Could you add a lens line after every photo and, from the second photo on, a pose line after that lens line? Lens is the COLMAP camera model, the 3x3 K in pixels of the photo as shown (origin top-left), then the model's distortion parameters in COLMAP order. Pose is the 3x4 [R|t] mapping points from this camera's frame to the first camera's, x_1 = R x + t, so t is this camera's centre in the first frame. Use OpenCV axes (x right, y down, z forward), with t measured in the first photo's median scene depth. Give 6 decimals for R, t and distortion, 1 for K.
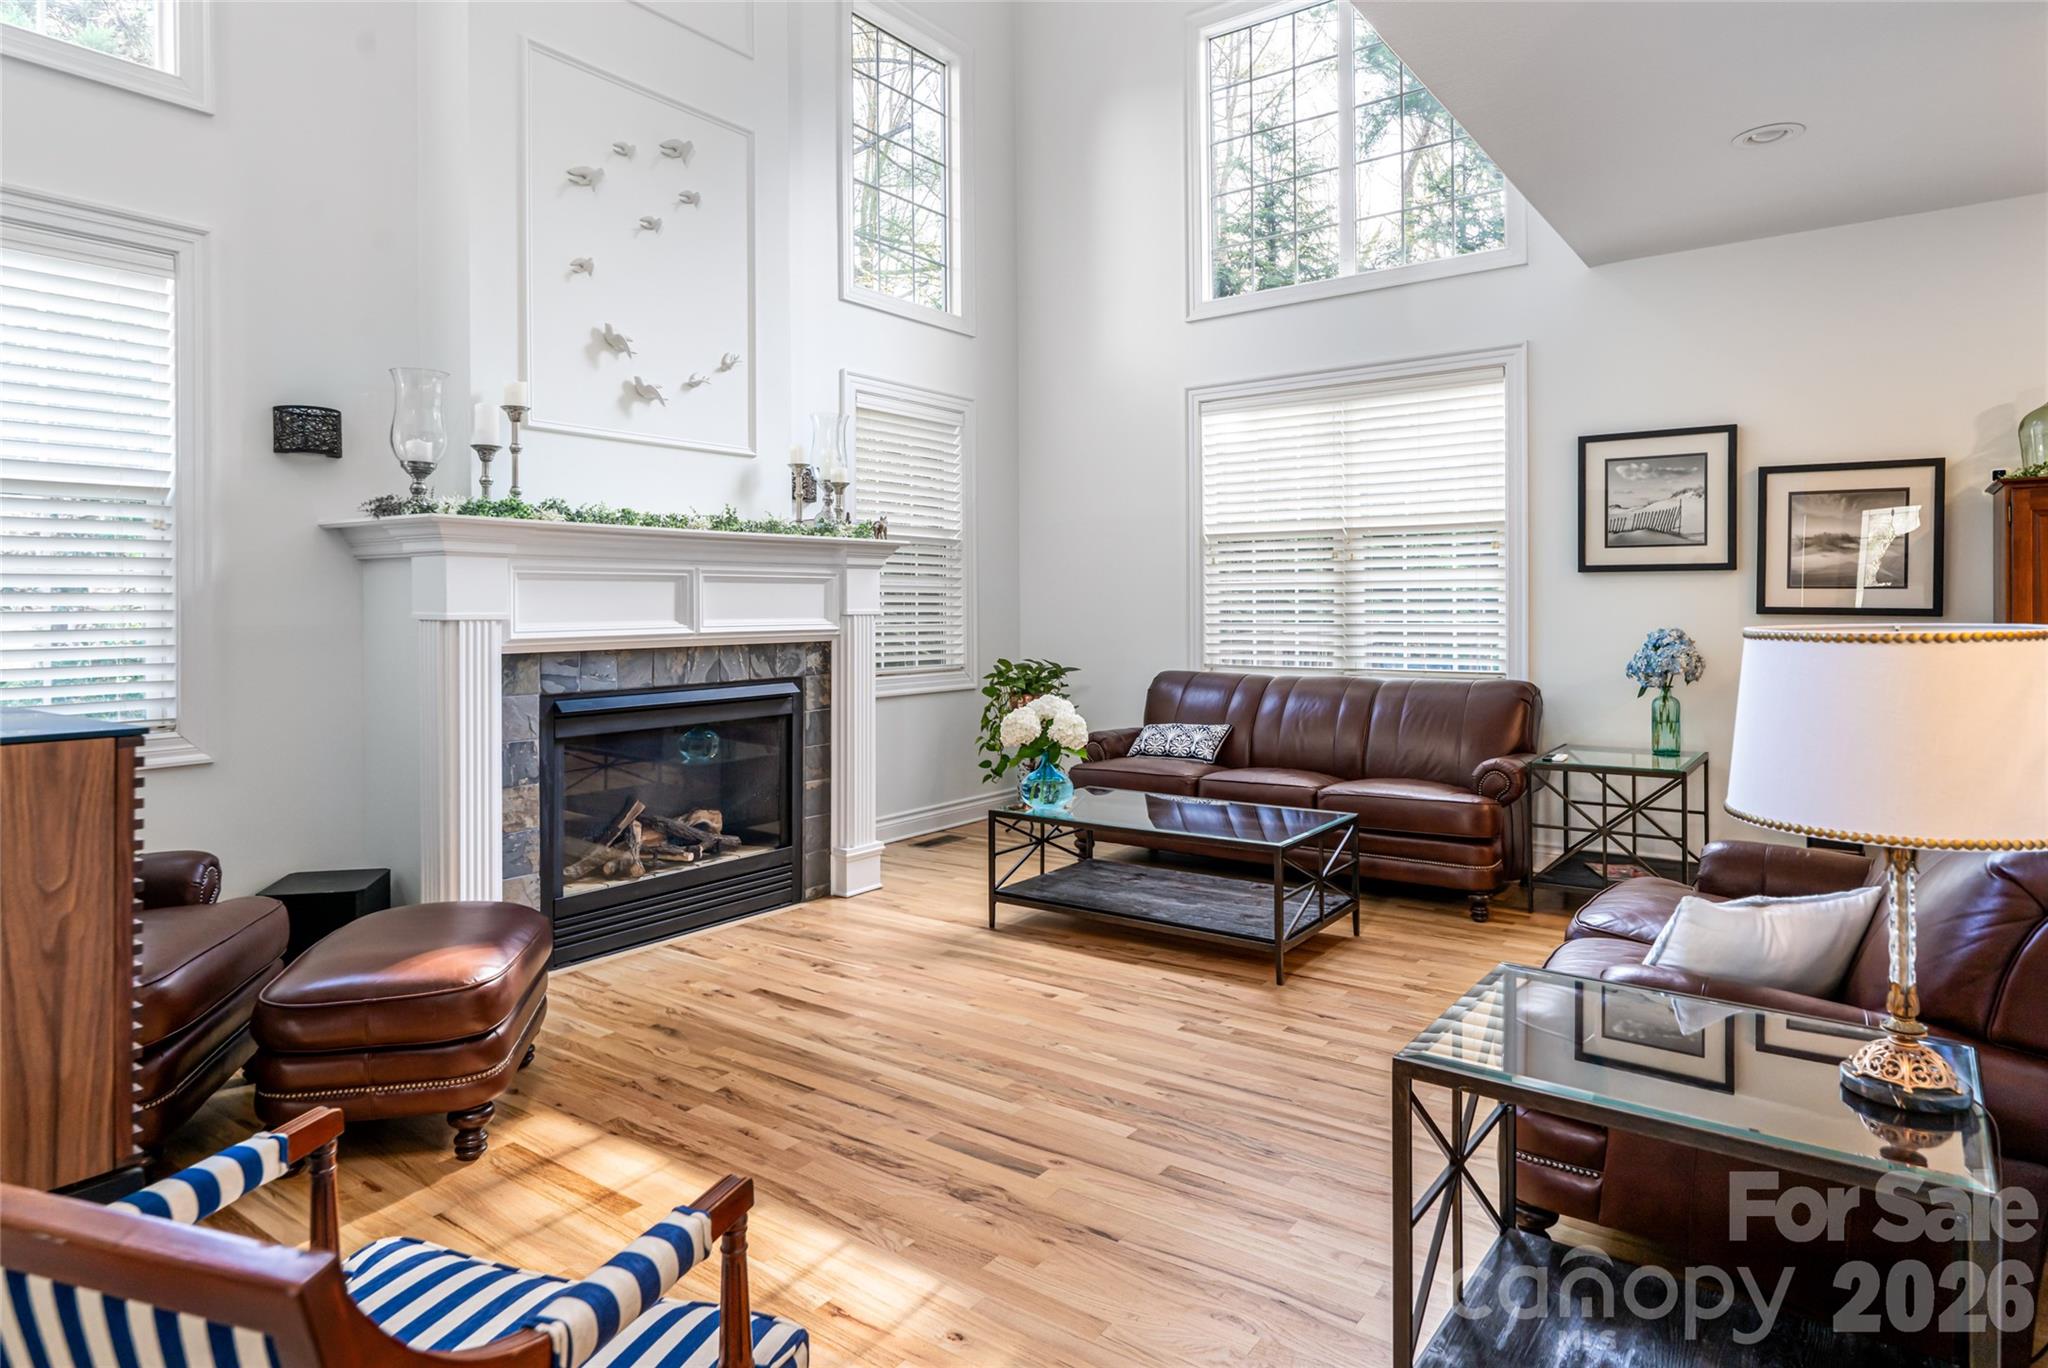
lens RADIAL K [[1176.0, 0, 1024.3], [0, 1176.0, 596.6], [0, 0, 1]] dist [-0.000942, -0.000112]
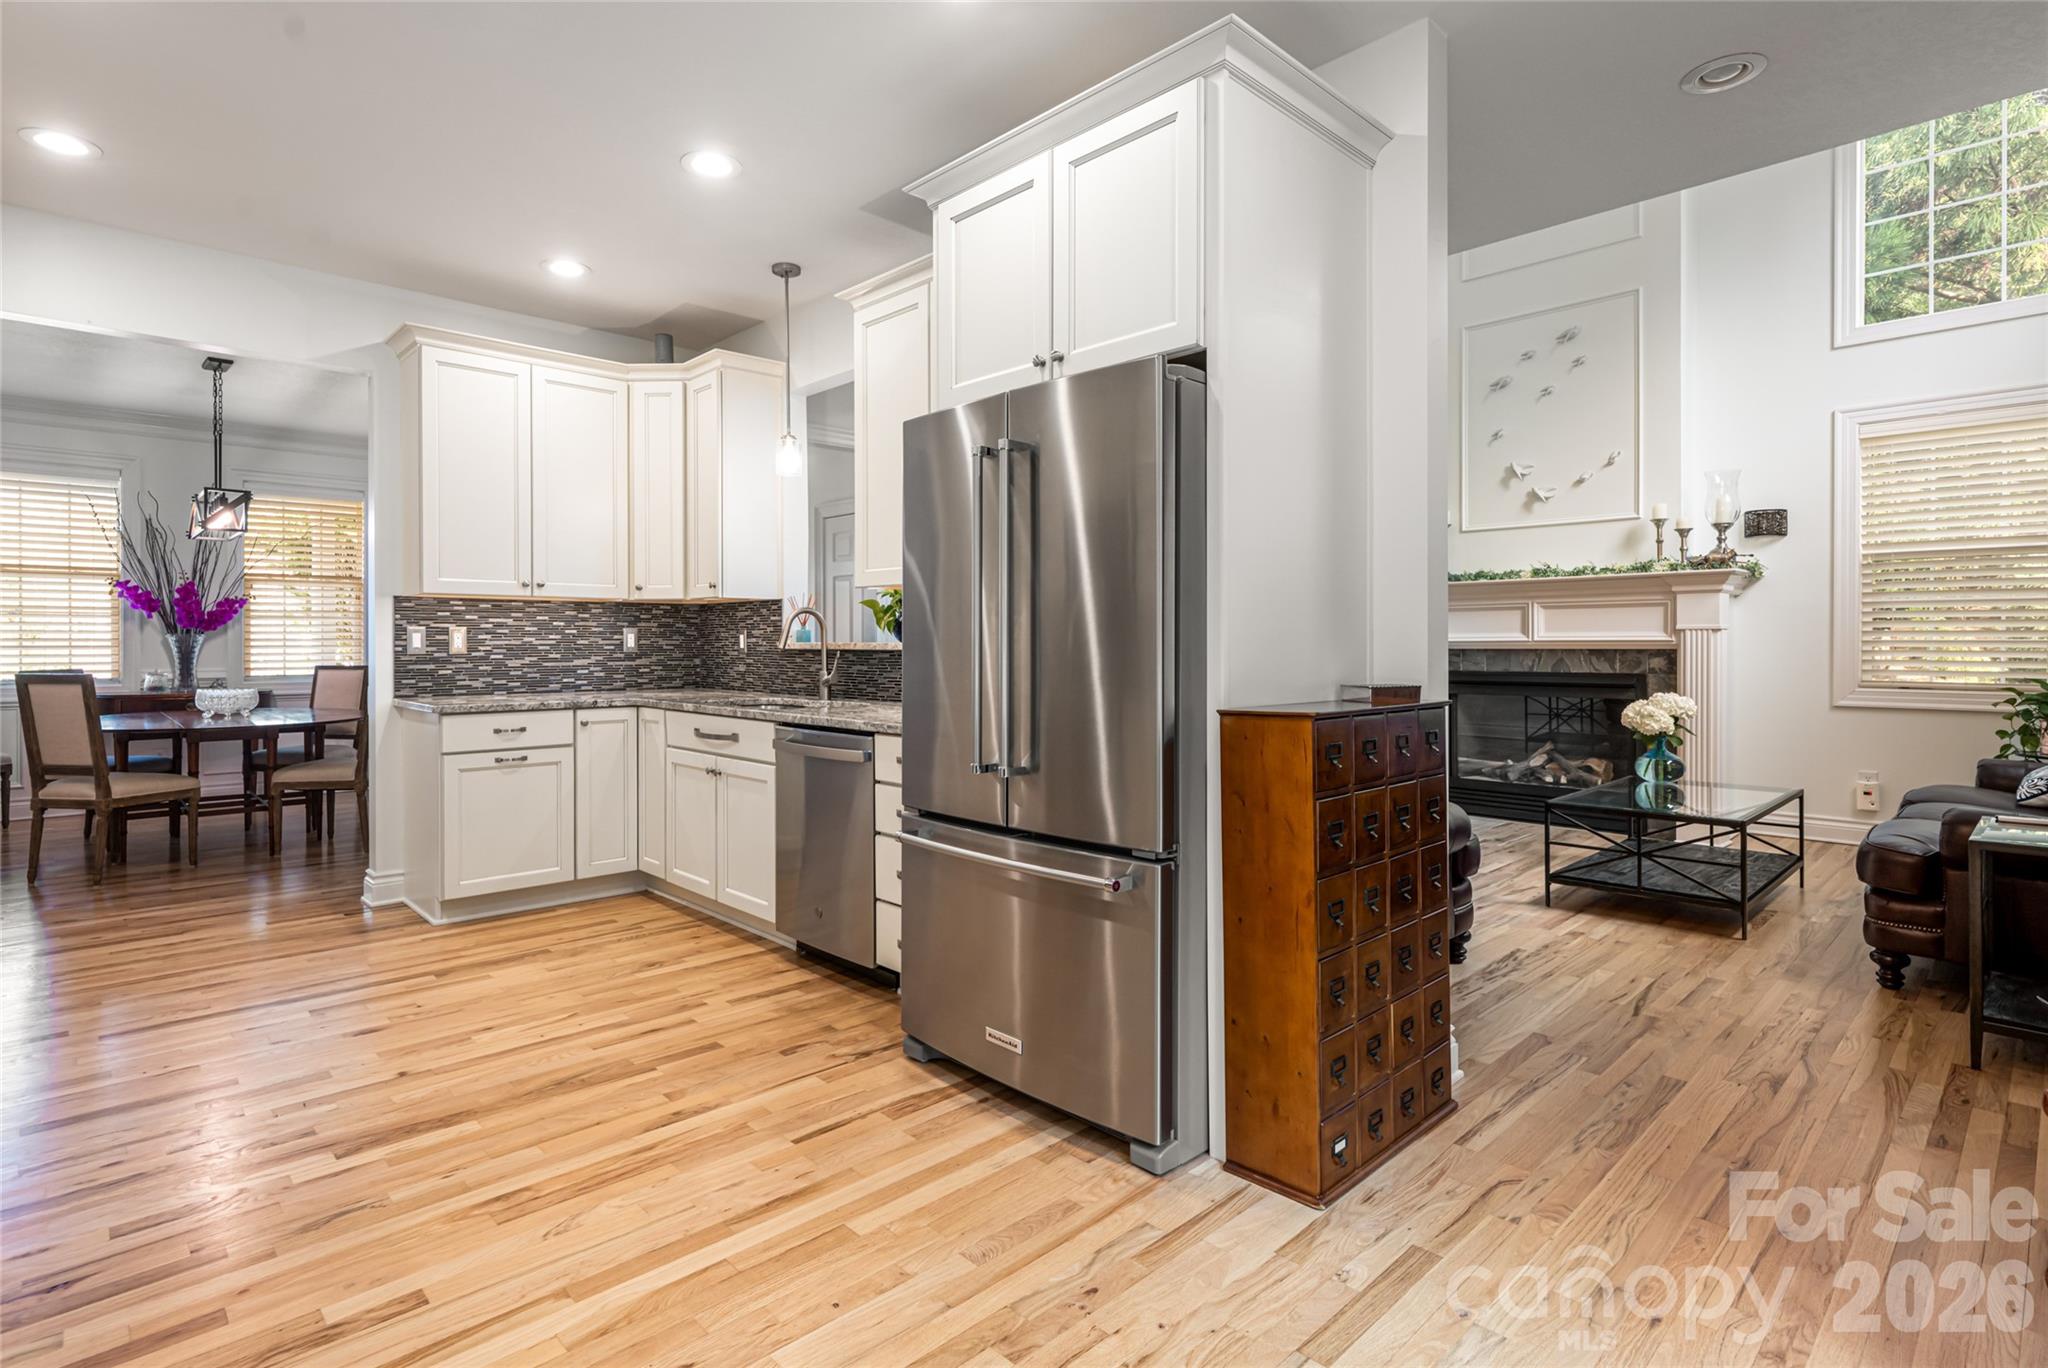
lens RADIAL K [[1018.4, 0, 1024.0], [0, 1018.4, 653.5], [0, 0, 1]] dist [0.000095, 0.000020]
pose [[-0.170584, 0.005538, -0.985328, 1.204627], [0.002435, 0.999984, 0.005199, 0.038547], [0.985340, -0.001513, -0.170595, 0.524024]]
